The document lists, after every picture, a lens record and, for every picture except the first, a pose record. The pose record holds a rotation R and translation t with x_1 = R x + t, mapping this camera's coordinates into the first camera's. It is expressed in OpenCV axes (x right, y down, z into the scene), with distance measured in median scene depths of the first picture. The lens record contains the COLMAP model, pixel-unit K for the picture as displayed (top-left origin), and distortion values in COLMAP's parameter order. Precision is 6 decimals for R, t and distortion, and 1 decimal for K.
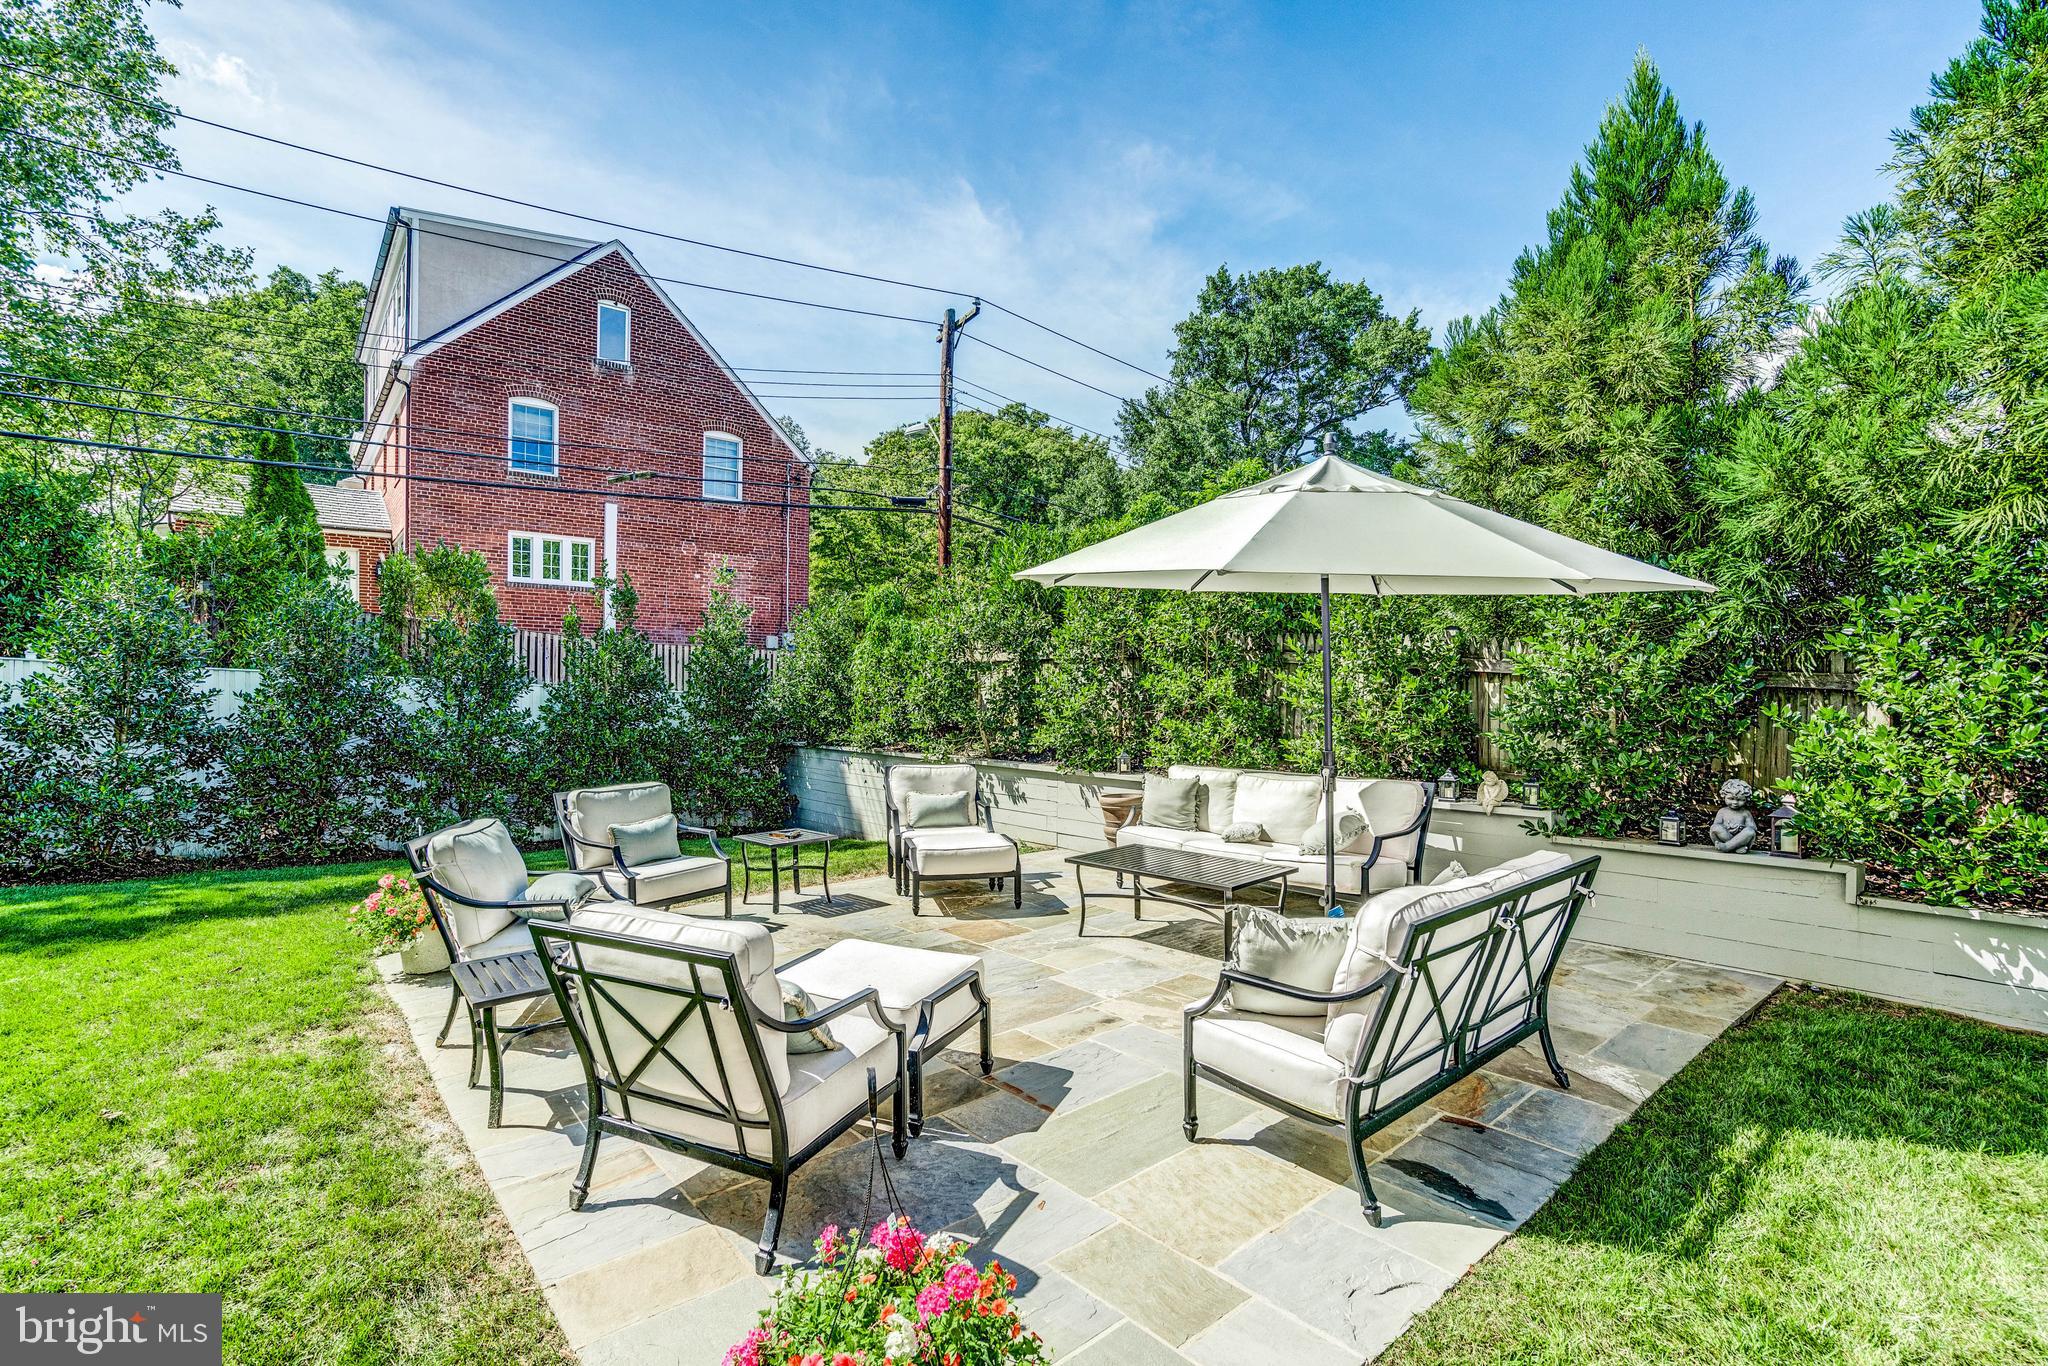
lens RADIAL K [[948.1, 0, 1006.9], [0, 948.1, 707.8], [0, 0, 1]] dist [-0.058770, 0.036591]
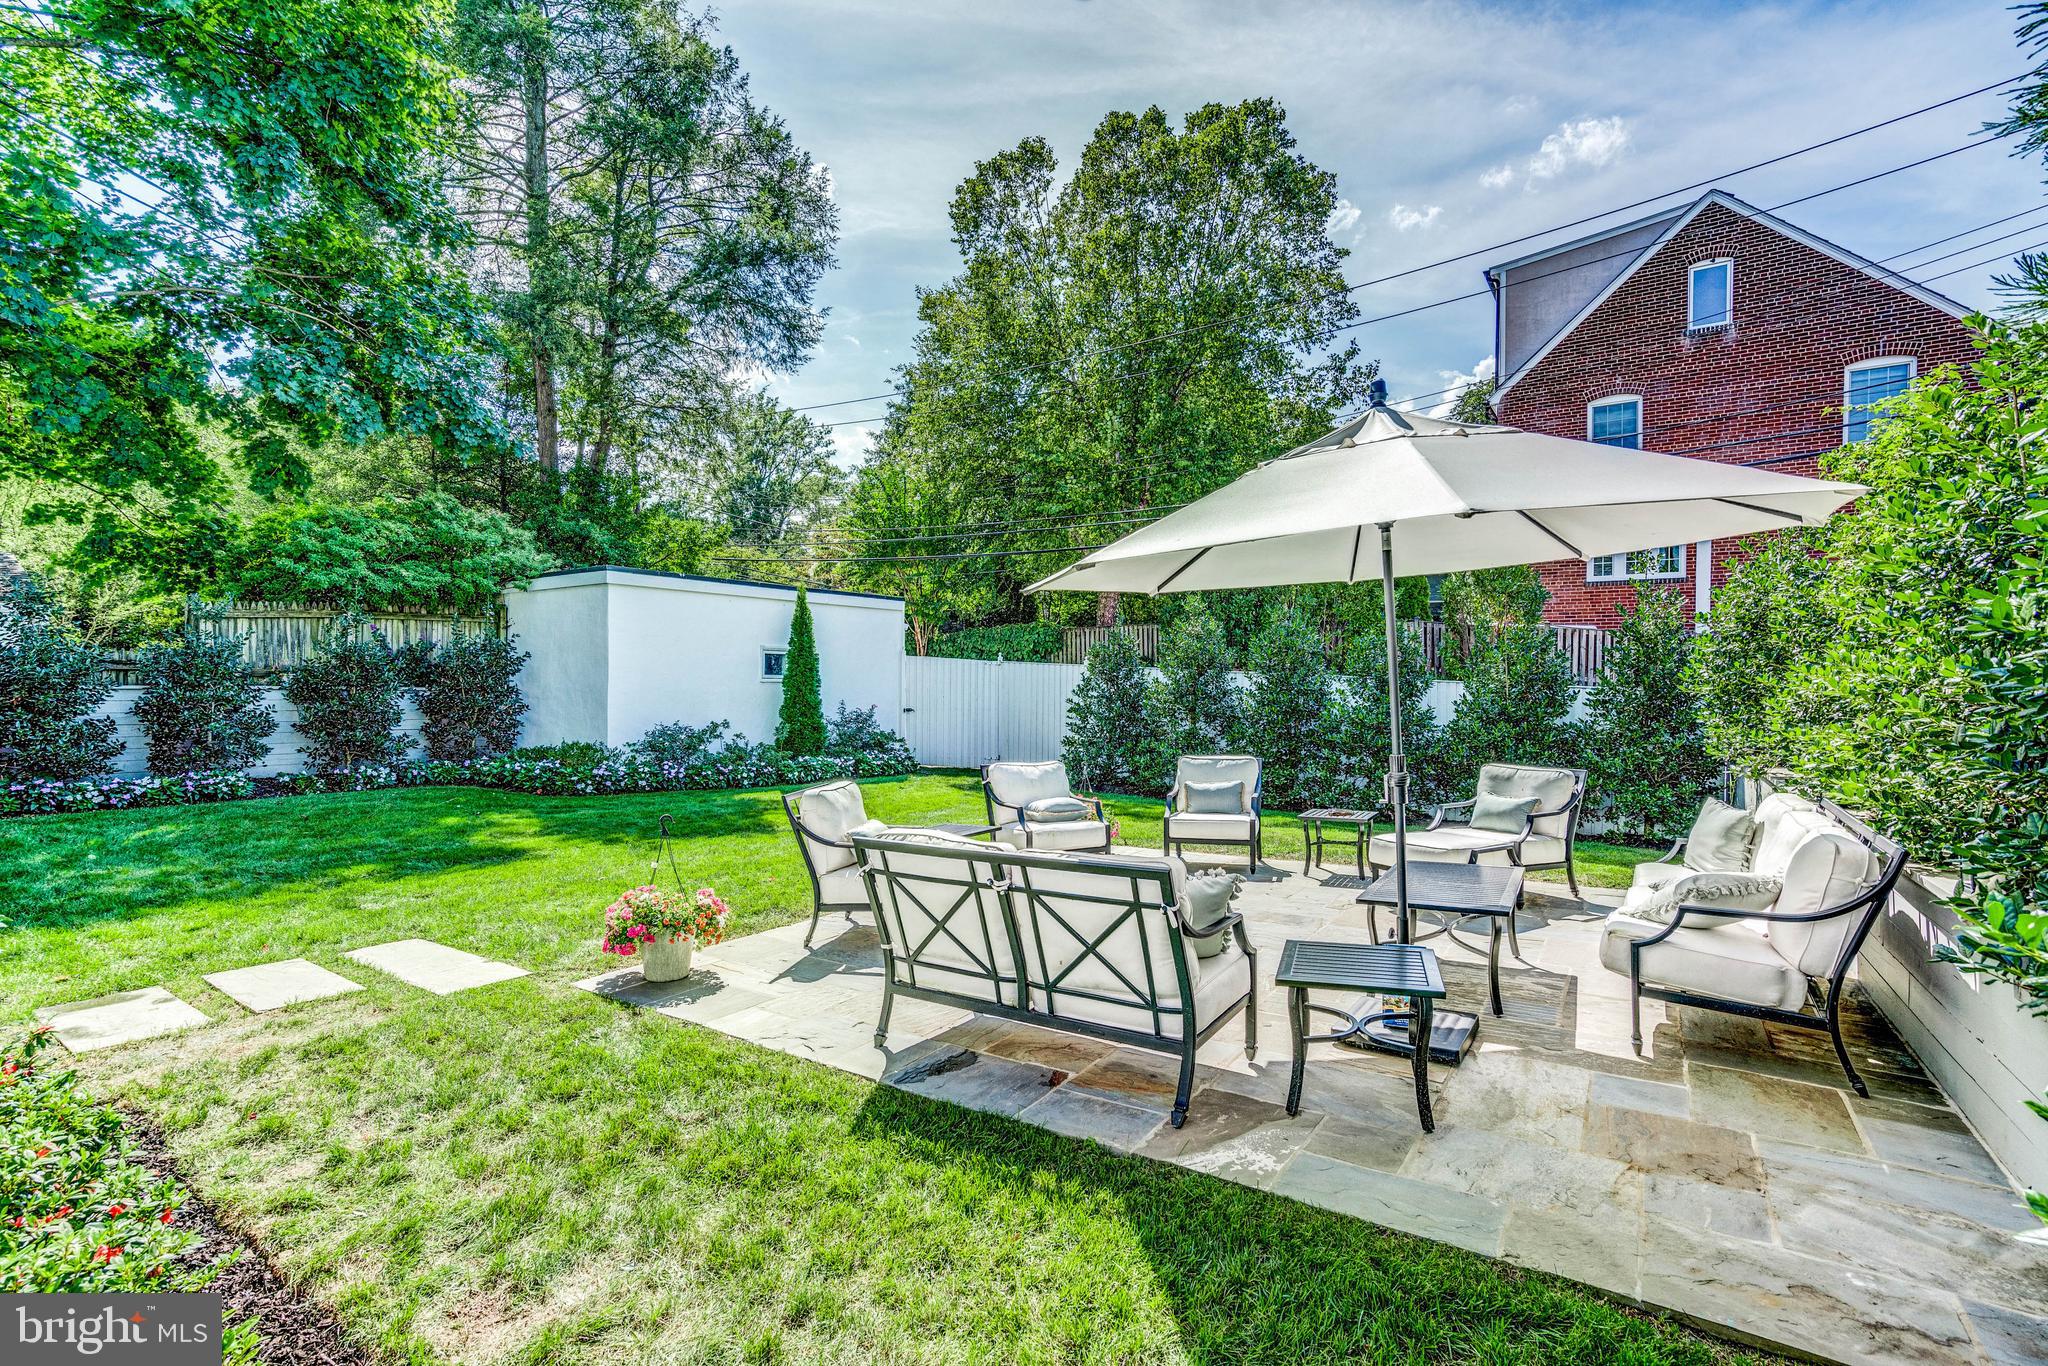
lens RADIAL K [[962.3, 0, 1024.0], [0, 962.3, 683.0], [0, 0, 1]] dist [-0.047641, 0.029359]
pose [[0.273603, -0.009859, -0.961792, 0.535200], [-0.019077, 0.999695, -0.015674, 0.005228], [0.961654, 0.022637, 0.273331, 0.229670]]
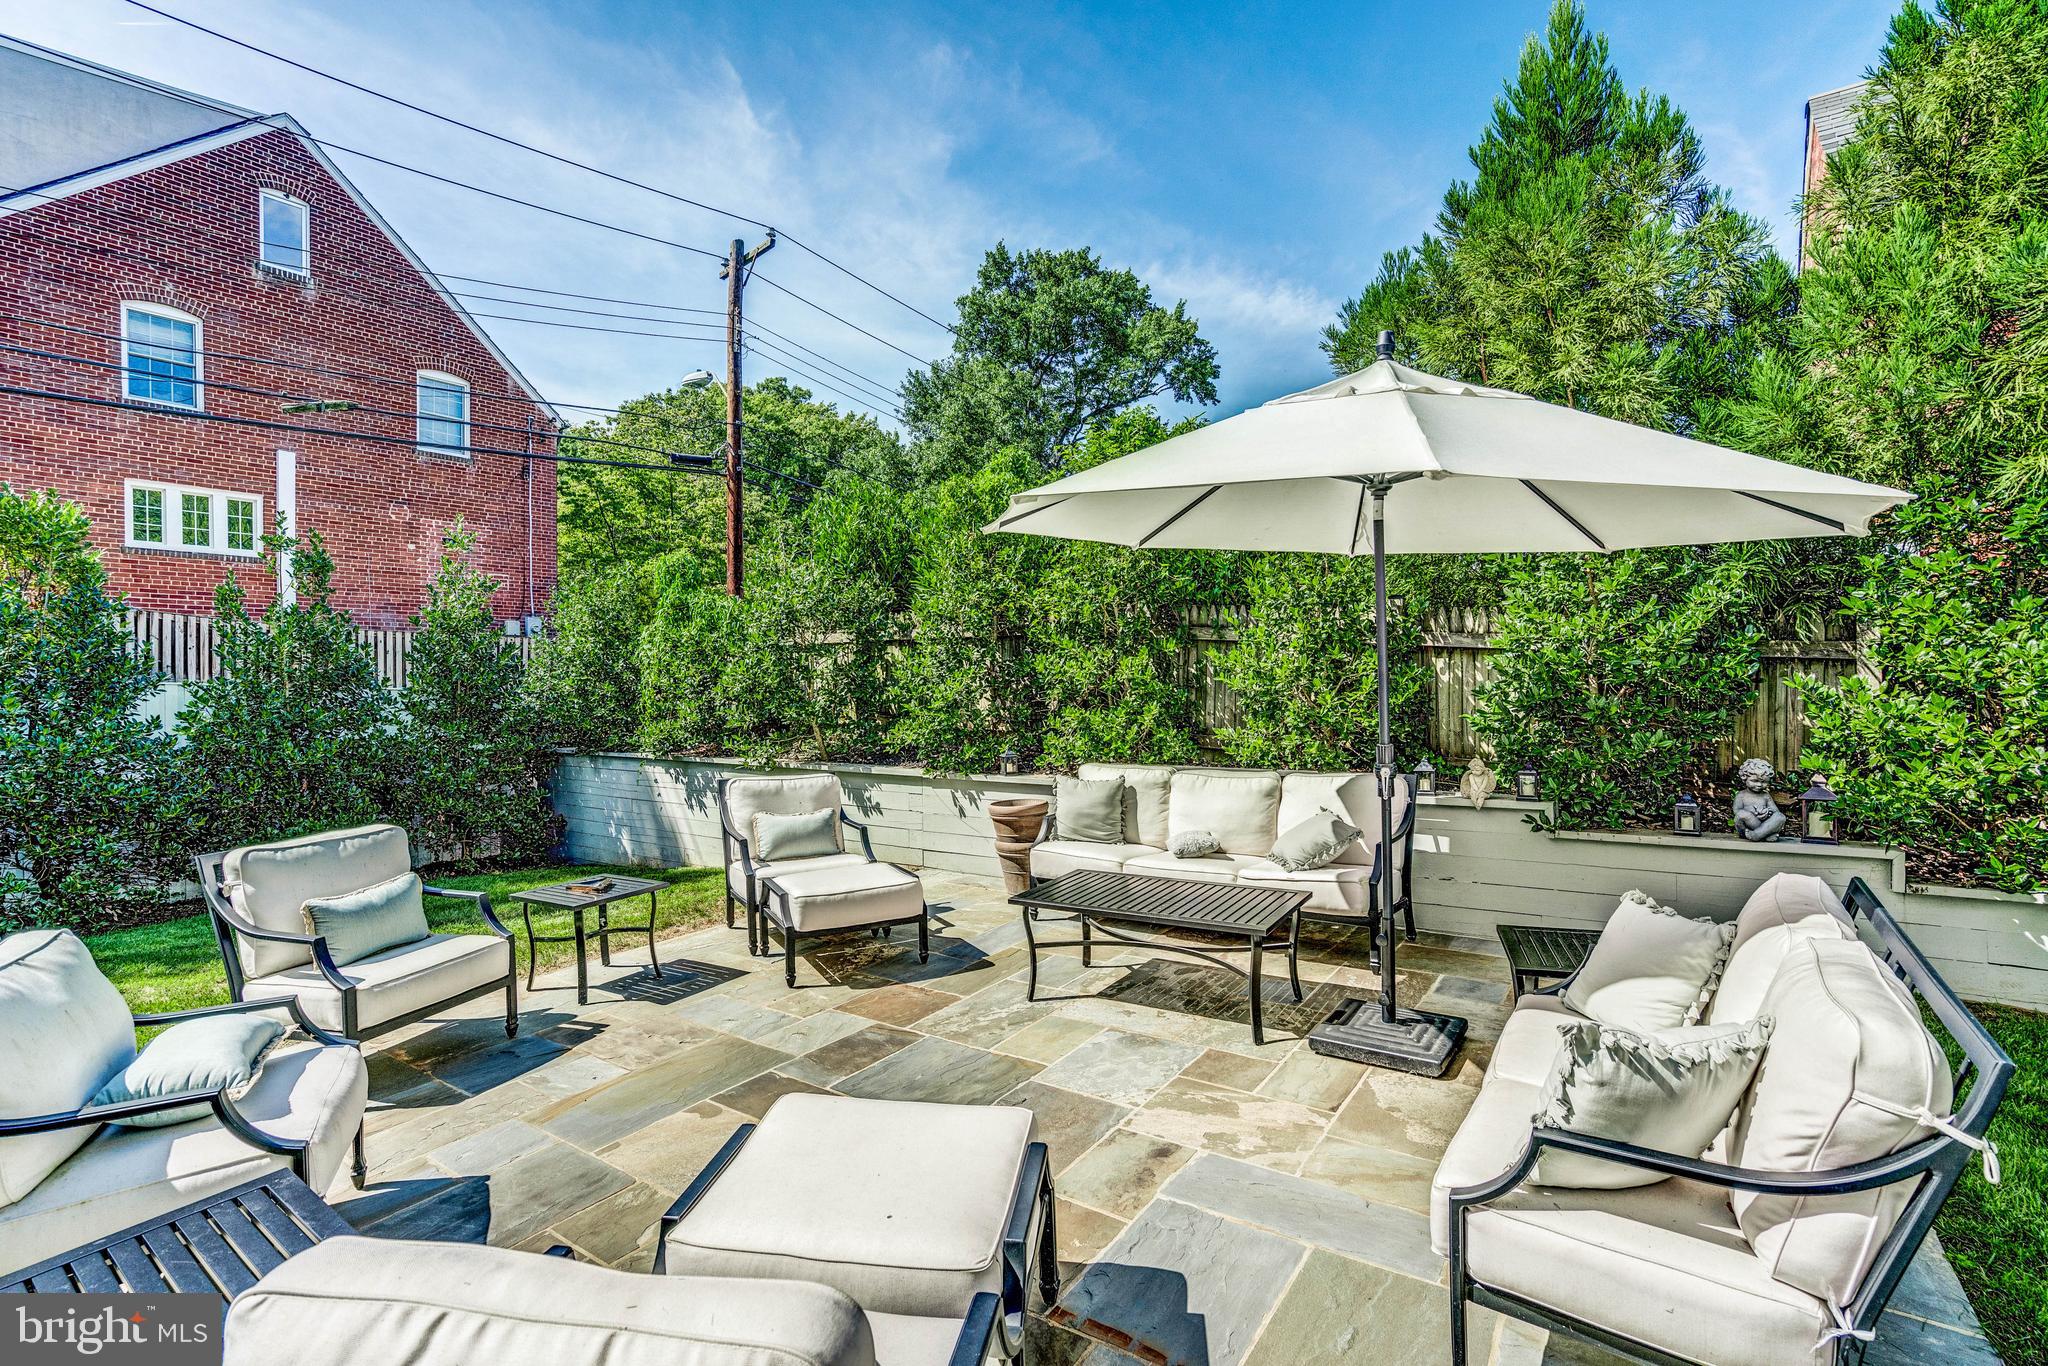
lens RADIAL K [[962.3, 0, 1024.0], [0, 962.3, 683.0], [0, 0, 1]] dist [-0.047641, 0.029359]
pose [[0.965033, -0.019923, 0.261371, -0.071767], [0.023514, 0.999667, -0.010619, -0.001739], [-0.261072, 0.016394, 0.965180, 0.154708]]
